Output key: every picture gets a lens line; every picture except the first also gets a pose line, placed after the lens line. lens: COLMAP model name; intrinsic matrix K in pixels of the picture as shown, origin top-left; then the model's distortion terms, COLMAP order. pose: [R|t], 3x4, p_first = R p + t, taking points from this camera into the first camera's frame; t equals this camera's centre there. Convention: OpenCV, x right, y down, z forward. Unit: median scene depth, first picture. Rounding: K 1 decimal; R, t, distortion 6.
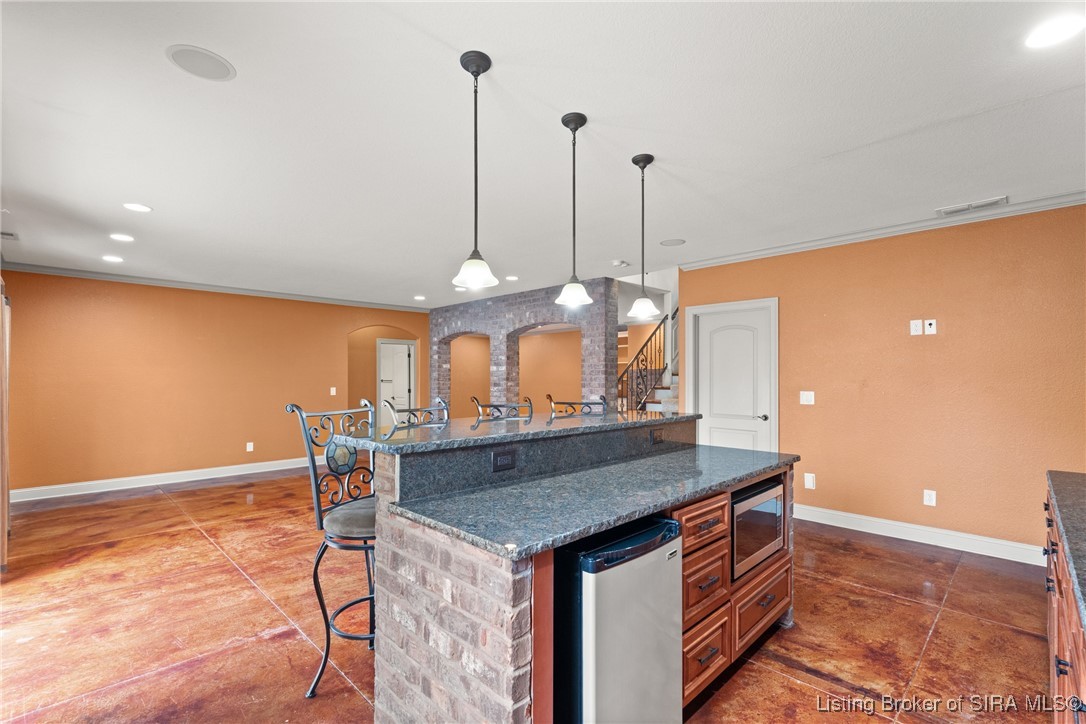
lens RADIAL K [[490.9, 0, 545.3], [0, 490.9, 372.5], [0, 0, 1]] dist [-0.001268, -0.000343]
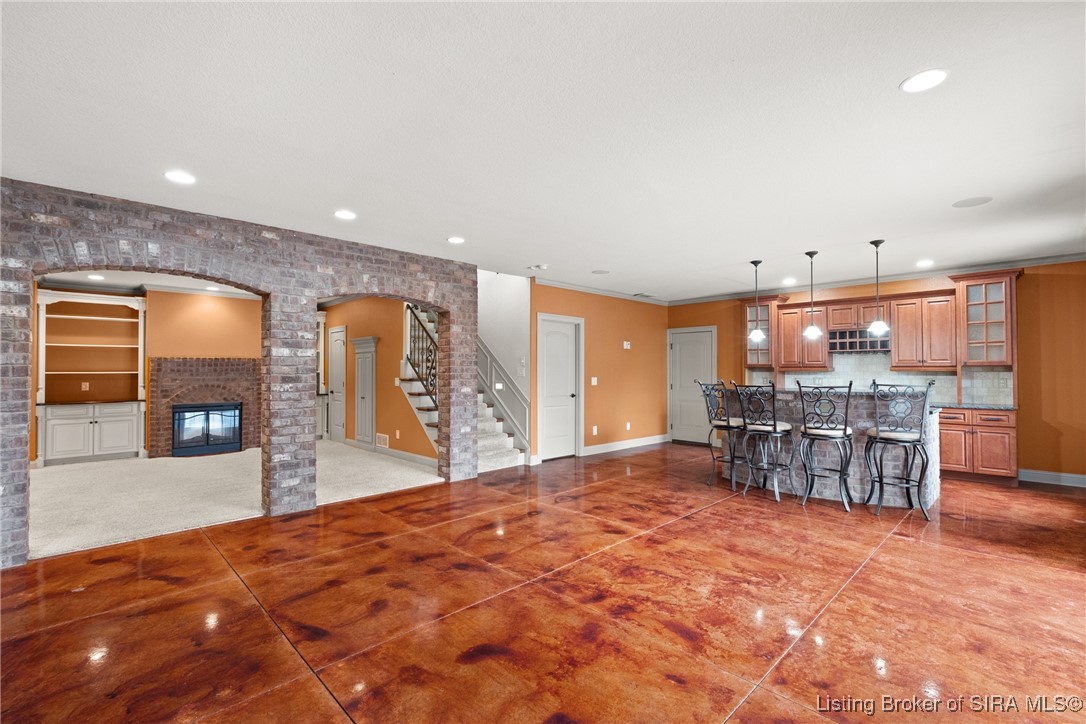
lens RADIAL K [[483.9, 0, 544.6], [0, 483.9, 363.7], [0, 0, 1]] dist [-0.003523, -0.000264]
pose [[0.009806, 0.017820, 0.999793, -1.075055], [-0.007500, 0.999814, -0.017747, 0.021260], [-0.999924, -0.007324, 0.009937, 1.101715]]
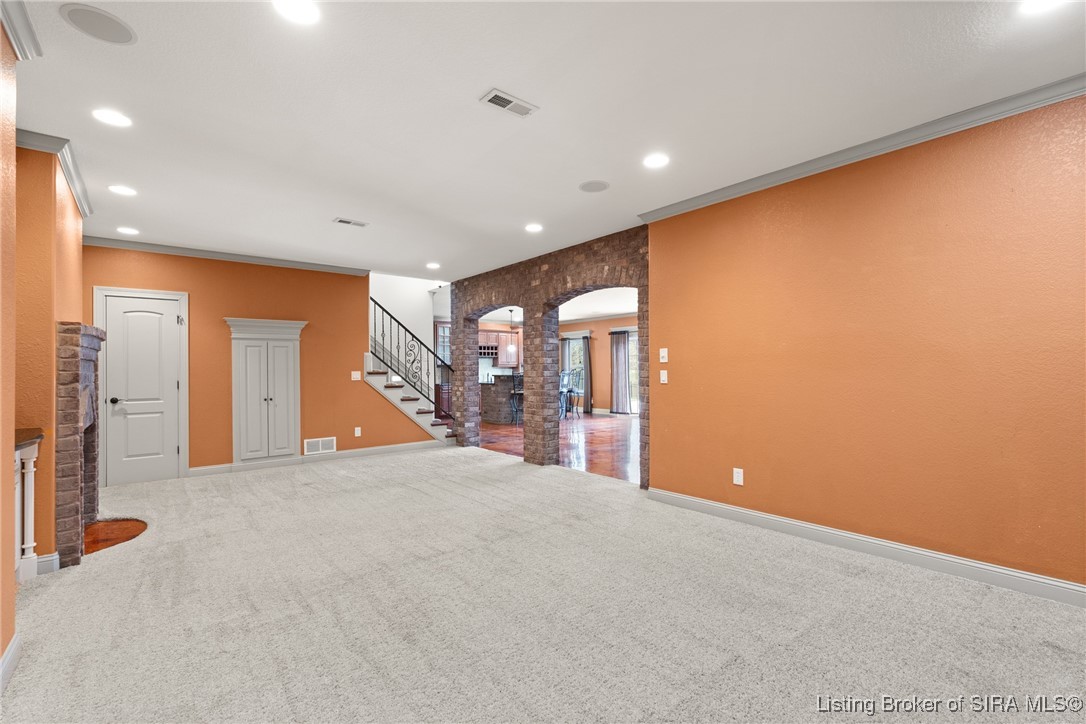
lens RADIAL K [[483.9, 0, 544.6], [0, 483.9, 363.7], [0, 0, 1]] dist [-0.003523, -0.000264]
pose [[-0.995404, 0.011965, 0.095014, -0.266886], [0.009954, 0.999717, -0.021608, 0.054023], [-0.095246, -0.020563, -0.995241, 2.885439]]
